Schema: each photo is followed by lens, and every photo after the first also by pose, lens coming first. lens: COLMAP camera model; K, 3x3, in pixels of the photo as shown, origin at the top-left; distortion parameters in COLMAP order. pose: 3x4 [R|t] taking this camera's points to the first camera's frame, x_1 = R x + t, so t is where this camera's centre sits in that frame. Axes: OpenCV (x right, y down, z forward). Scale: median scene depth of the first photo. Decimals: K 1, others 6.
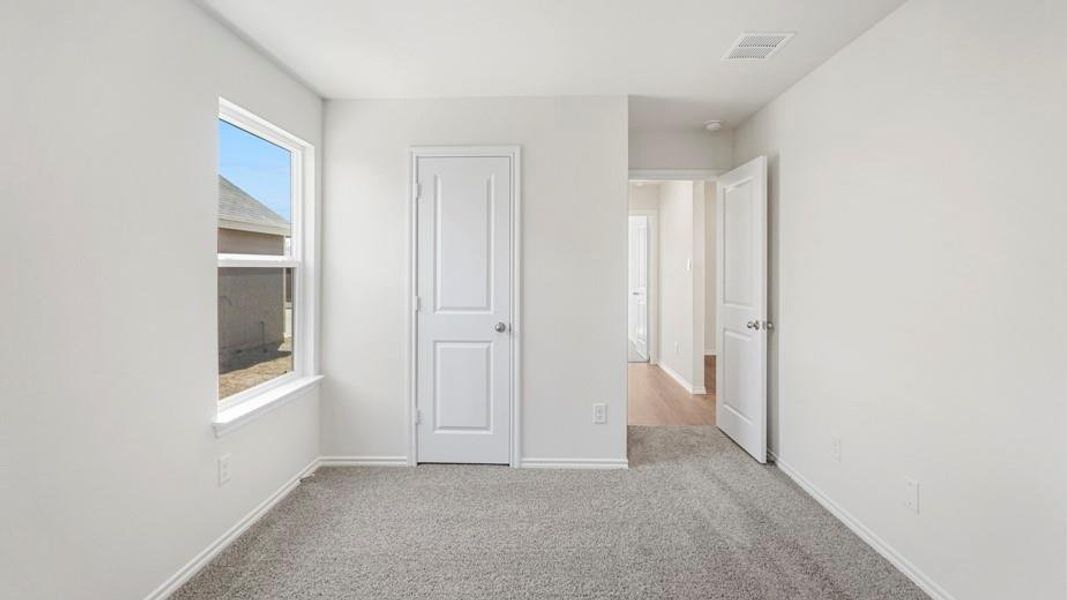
lens RADIAL K [[474.0, 0, 542.7], [0, 474.0, 266.1], [0, 0, 1]] dist [-0.000129, 0.000405]
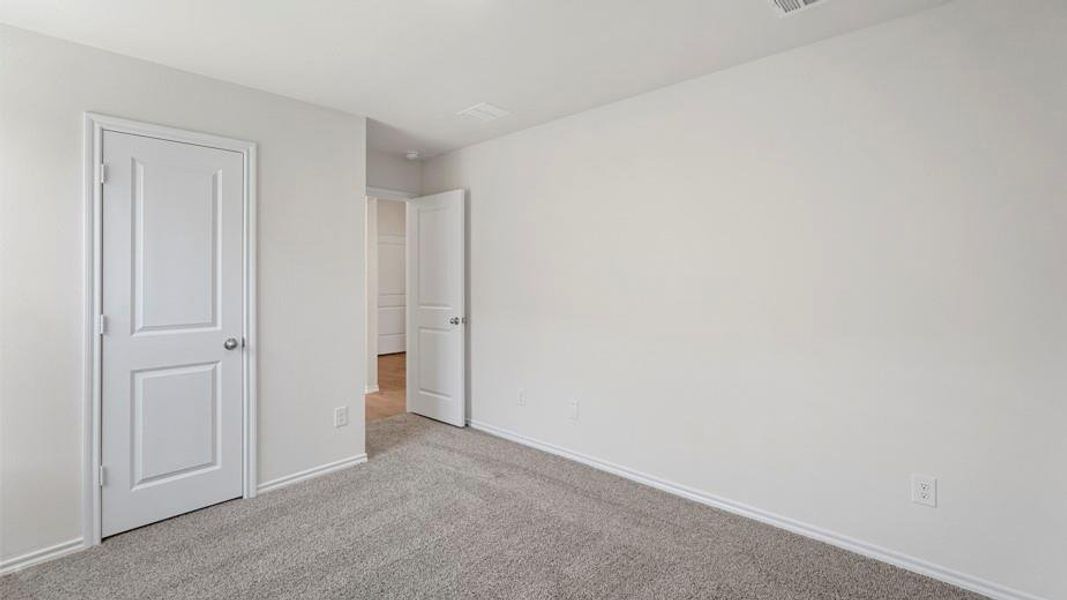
lens RADIAL K [[467.0, 0, 533.4], [0, 467.0, 275.8], [0, 0, 1]] dist [-0.000585, 0.014024]
pose [[0.676916, -0.002526, 0.736056, -0.349562], [0.003120, 0.999995, 0.000562, 0.003168], [-0.736054, 0.001916, 0.676920, -0.005095]]
